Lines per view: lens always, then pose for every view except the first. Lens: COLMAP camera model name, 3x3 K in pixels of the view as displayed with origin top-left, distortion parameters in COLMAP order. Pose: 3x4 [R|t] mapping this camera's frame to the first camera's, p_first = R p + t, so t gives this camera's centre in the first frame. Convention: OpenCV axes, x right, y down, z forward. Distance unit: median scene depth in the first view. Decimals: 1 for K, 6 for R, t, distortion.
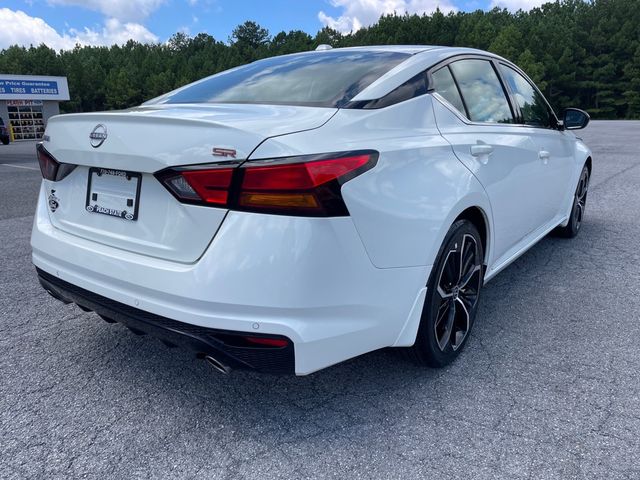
lens RADIAL K [[481.5, 0, 321.9], [0, 481.5, 240.8], [0, 0, 1]] dist [0.050464, -0.065630]
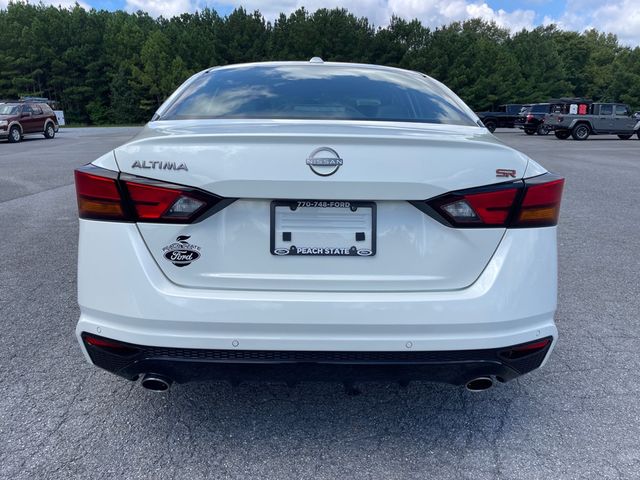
lens RADIAL K [[481.5, 0, 308.1], [0, 481.5, 240.3], [0, 0, 1]] dist [0.050464, -0.065630]
pose [[0.793036, -0.135152, 0.593993, -0.929799], [0.138397, 0.989553, 0.040381, -0.113297], [-0.593245, 0.050183, 0.803456, 0.343972]]
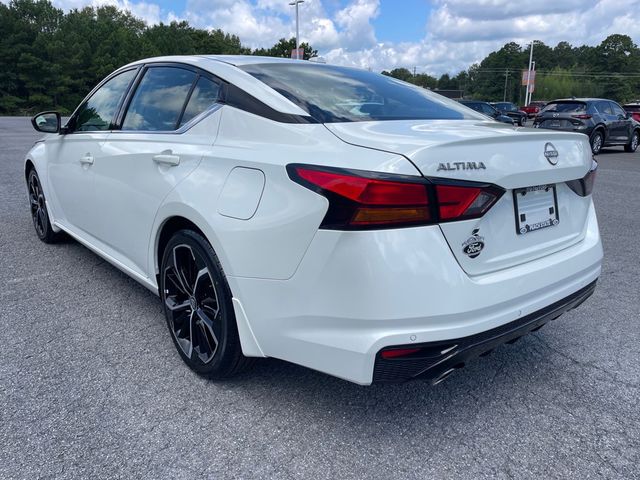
lens RADIAL K [[481.5, 0, 319.0], [0, 481.5, 242.6], [0, 0, 1]] dist [0.050464, -0.065630]
pose [[0.239248, -0.241089, 0.940551, -1.515603], [0.230431, 0.955107, 0.186206, -0.322807], [-0.943219, 0.172182, 0.284062, 1.136379]]
